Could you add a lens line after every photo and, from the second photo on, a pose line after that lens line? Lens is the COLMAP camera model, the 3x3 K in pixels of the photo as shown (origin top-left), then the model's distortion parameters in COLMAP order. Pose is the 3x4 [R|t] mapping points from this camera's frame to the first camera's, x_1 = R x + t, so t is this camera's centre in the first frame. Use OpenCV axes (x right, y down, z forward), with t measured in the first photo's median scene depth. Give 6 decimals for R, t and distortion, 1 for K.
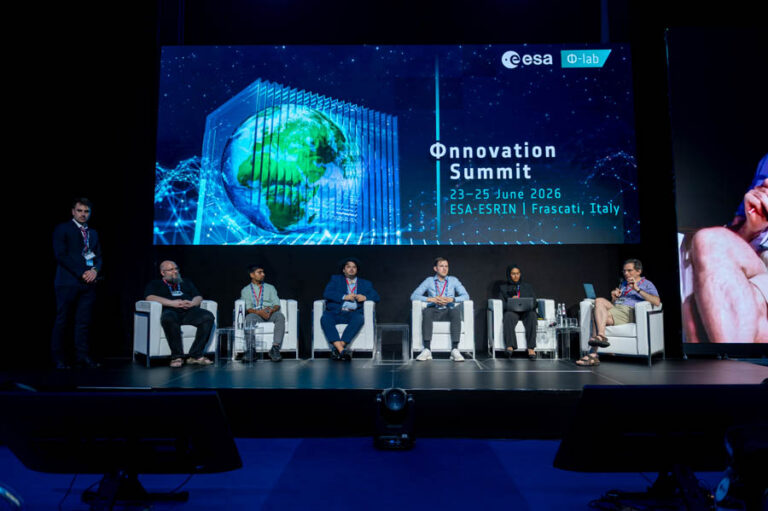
lens RADIAL K [[520.7, 0, 384.0], [0, 520.7, 255.5], [0, 0, 1]] dist [-0.002850, -0.001221]
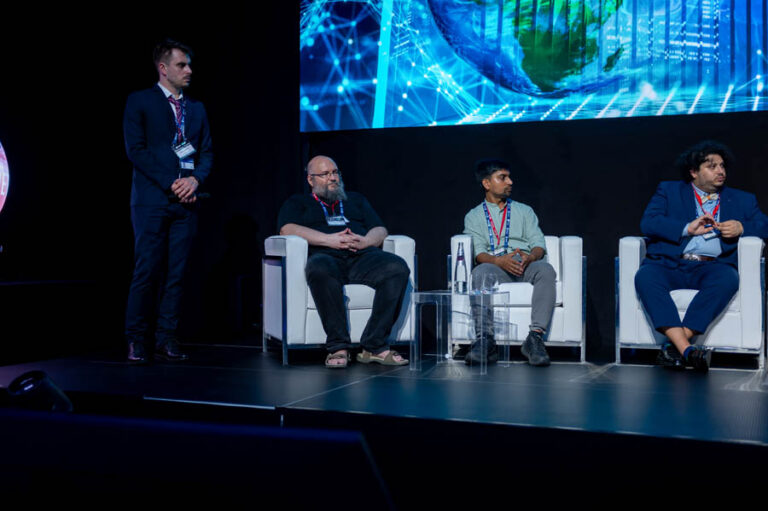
lens RADIAL K [[975.3, 0, 384.0], [0, 975.3, 255.5], [0, 0, 1]] dist [0.008490, 0.011496]
pose [[0.933718, 0.005871, -0.357960, -0.019550], [0.024682, 0.996431, 0.080725, 0.025758], [0.357157, -0.084210, 0.930241, 0.121315]]
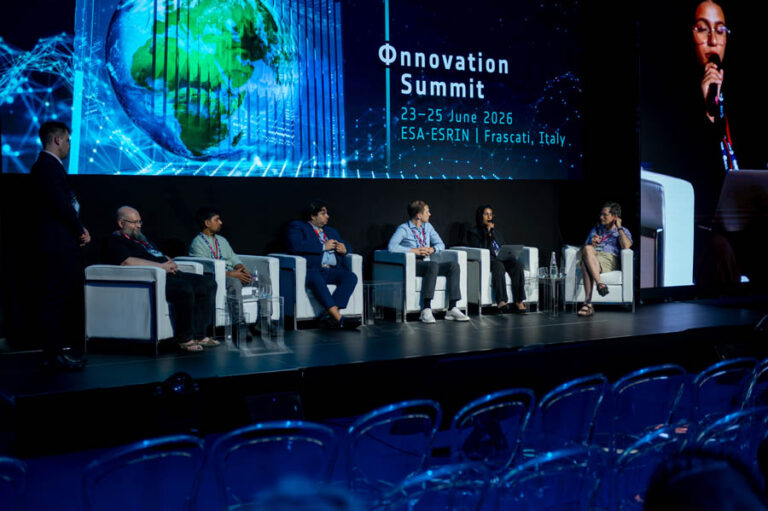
lens RADIAL K [[1041.0, 0, 384.0], [0, 1041.0, 255.5], [0, 0, 1]] dist [0.034086, 0.000647]
pose [[0.838017, -0.030057, 0.544816, -0.750991], [-0.036260, 0.993207, 0.110568, -0.077878], [-0.544438, -0.112413, 0.831234, -0.306773]]
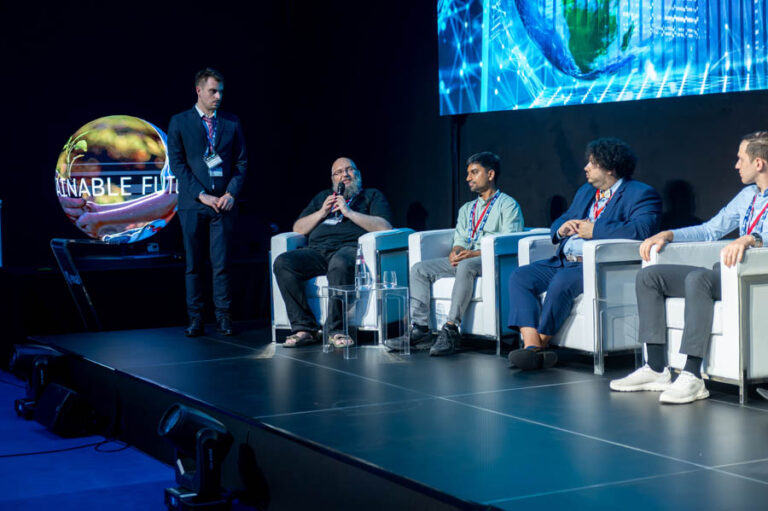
lens RADIAL K [[1451.7, 0, 384.0], [0, 1451.7, 255.5], [0, 0, 1]] dist [0.071587, -0.380136]
pose [[0.488140, 0.041901, -0.871759, 0.810211], [0.091884, 0.990829, 0.099075, -0.031095], [0.867915, -0.128463, 0.479813, 0.235052]]
